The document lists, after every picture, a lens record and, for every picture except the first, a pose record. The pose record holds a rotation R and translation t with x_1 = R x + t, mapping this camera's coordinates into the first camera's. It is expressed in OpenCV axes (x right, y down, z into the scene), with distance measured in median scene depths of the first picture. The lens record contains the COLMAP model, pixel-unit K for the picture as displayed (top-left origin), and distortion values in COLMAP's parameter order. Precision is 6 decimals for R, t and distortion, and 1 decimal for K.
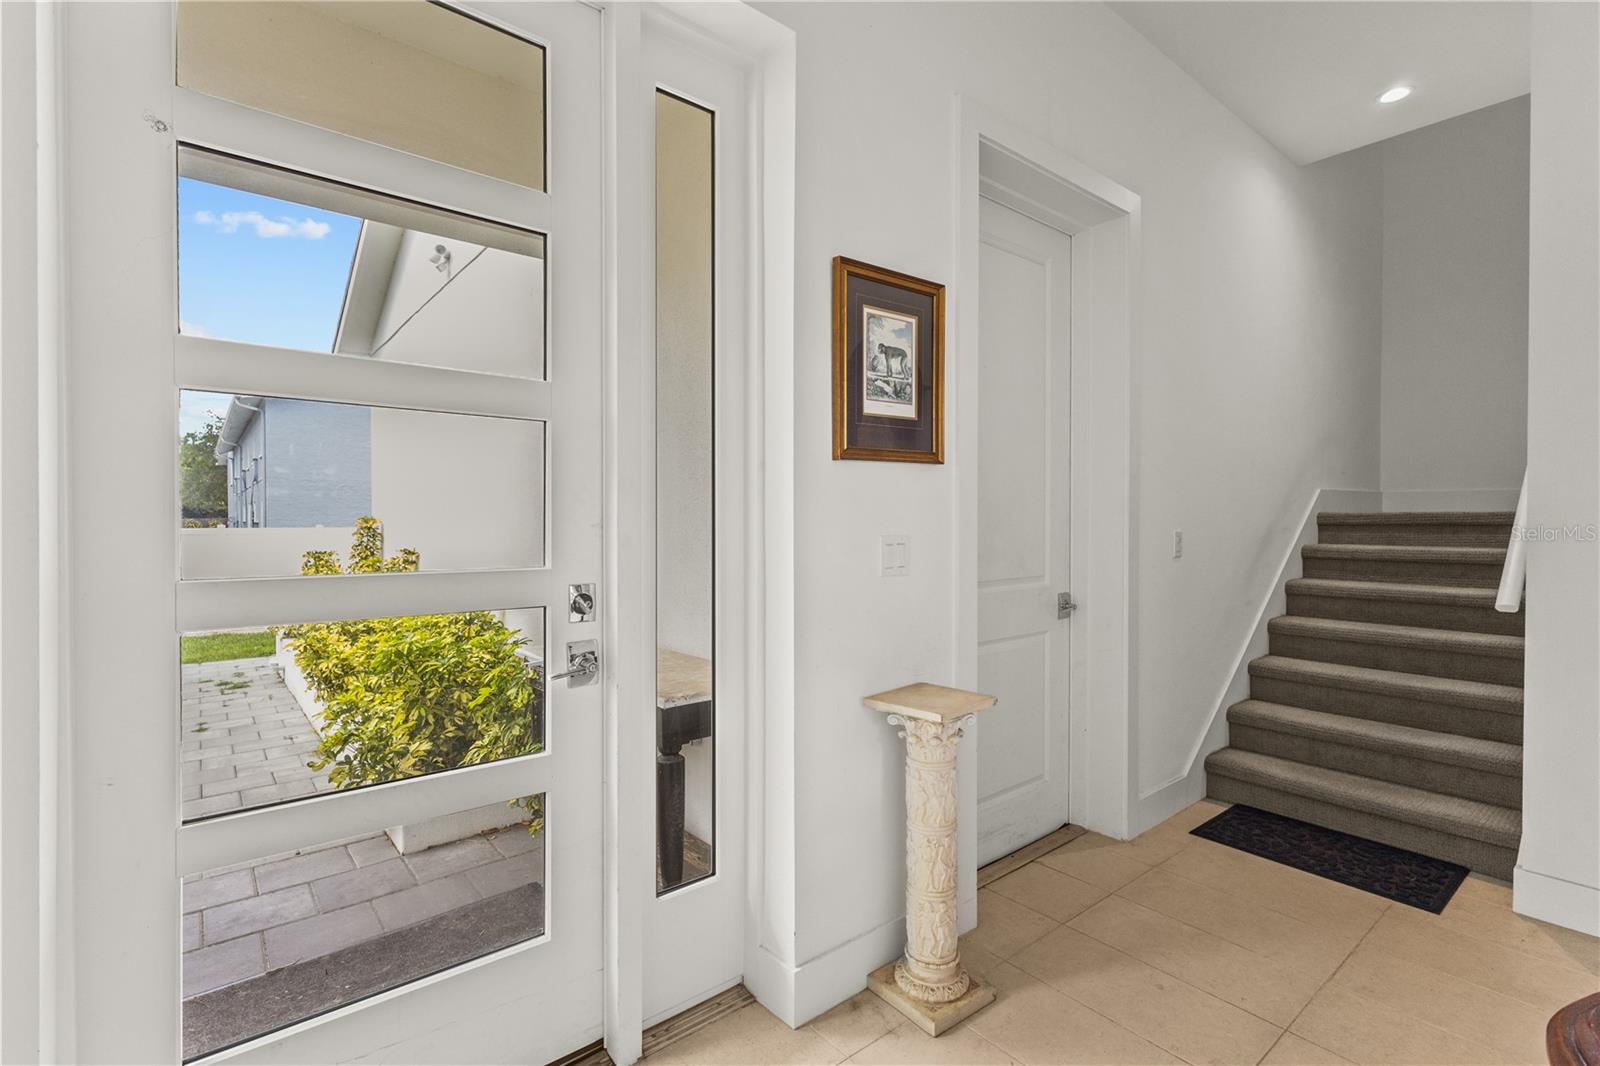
lens RADIAL K [[744.4, 0, 796.0], [0, 744.4, 516.6], [0, 0, 1]] dist [0.002650, 0.000612]
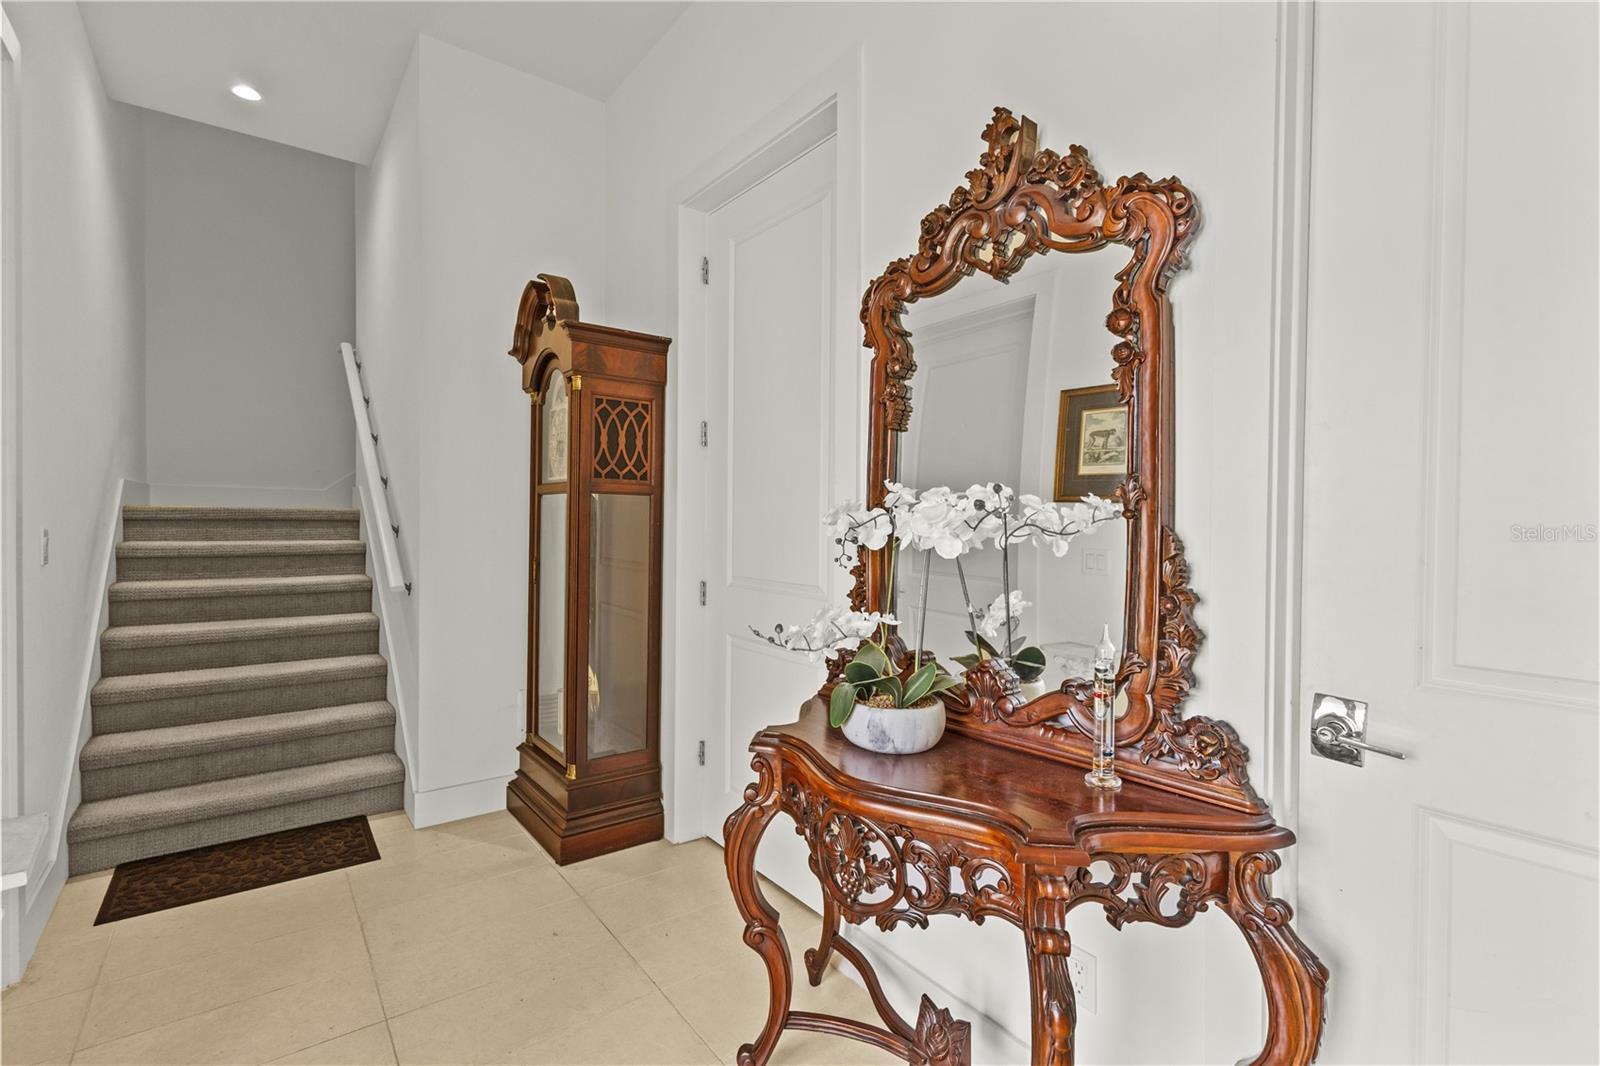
lens RADIAL K [[744.4, 0, 796.0], [0, 744.4, 516.6], [0, 0, 1]] dist [0.002650, 0.000612]
pose [[0.024812, 0.002784, 0.999688, -0.206535], [-0.011579, 0.999930, -0.002497, 0.000305], [-0.999625, -0.011514, 0.024843, 0.254365]]
